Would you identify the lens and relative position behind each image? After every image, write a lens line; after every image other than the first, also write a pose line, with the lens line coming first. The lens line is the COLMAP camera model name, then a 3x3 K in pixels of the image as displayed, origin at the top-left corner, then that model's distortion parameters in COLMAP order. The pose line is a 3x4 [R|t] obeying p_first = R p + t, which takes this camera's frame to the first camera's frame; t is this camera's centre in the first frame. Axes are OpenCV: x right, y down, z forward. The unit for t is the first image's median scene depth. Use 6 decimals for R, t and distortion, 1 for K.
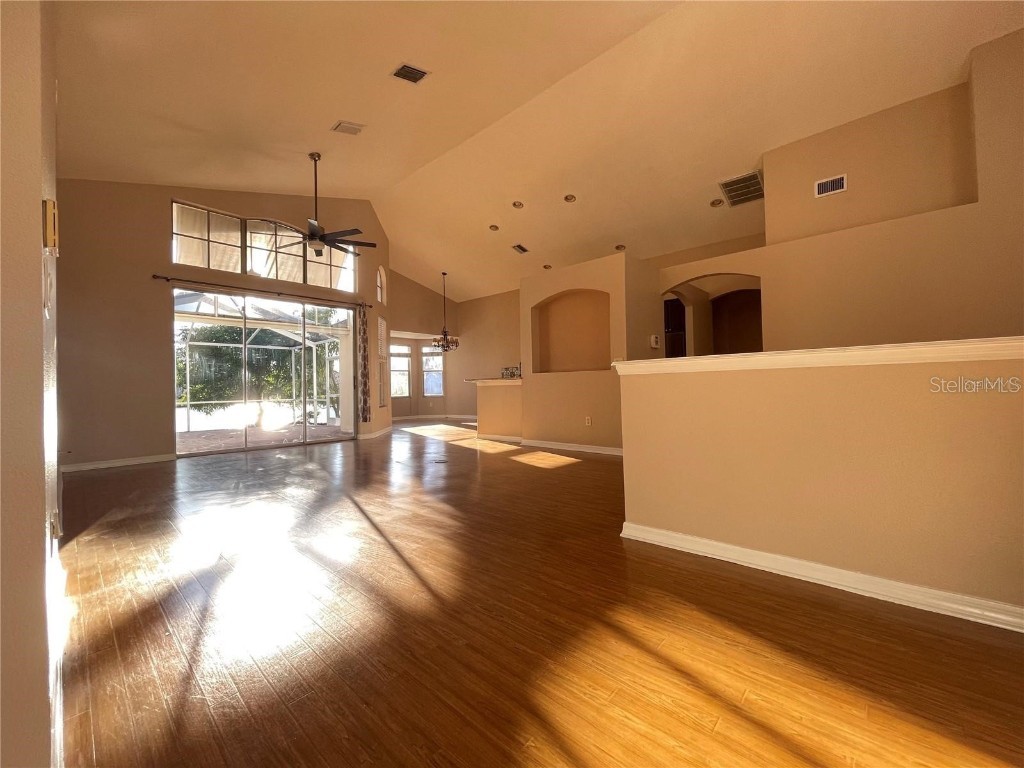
lens RADIAL K [[412.7, 0, 506.1], [0, 412.7, 381.5], [0, 0, 1]] dist [0.002097, -0.000289]
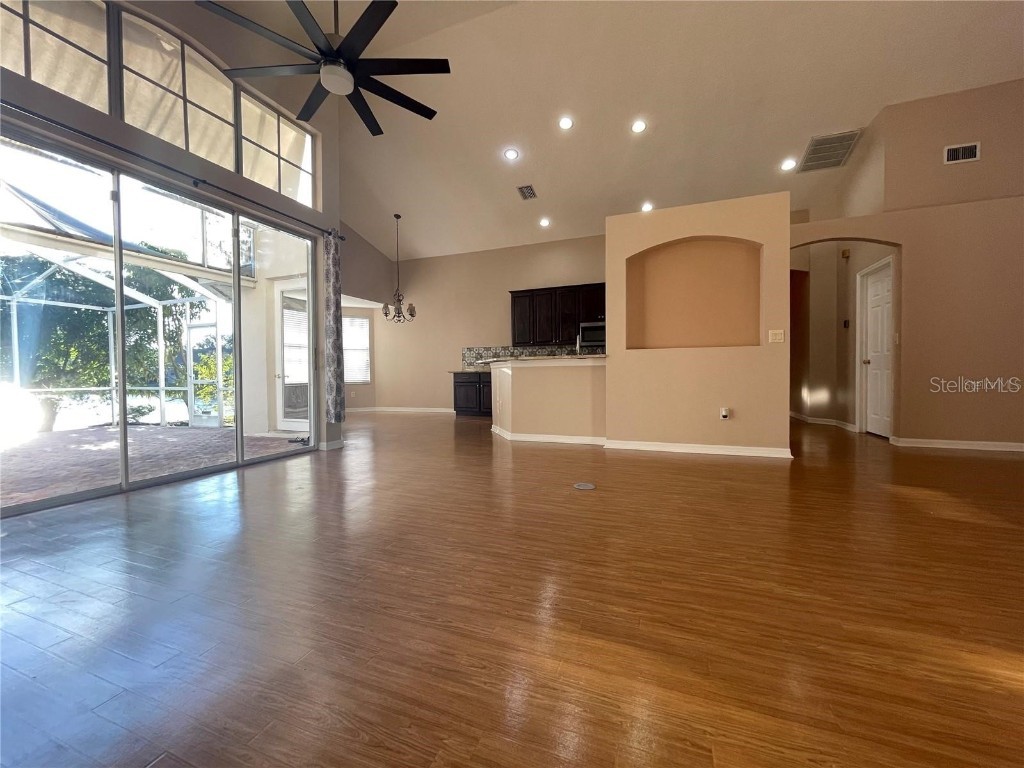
lens RADIAL K [[412.7, 0, 509.1], [0, 412.7, 381.8], [0, 0, 1]] dist [0.002097, -0.000289]
pose [[0.931907, 0.003009, 0.362685, -0.204231], [-0.013117, 0.999591, 0.025412, 0.011258], [-0.362460, -0.028439, 0.931565, 0.204626]]
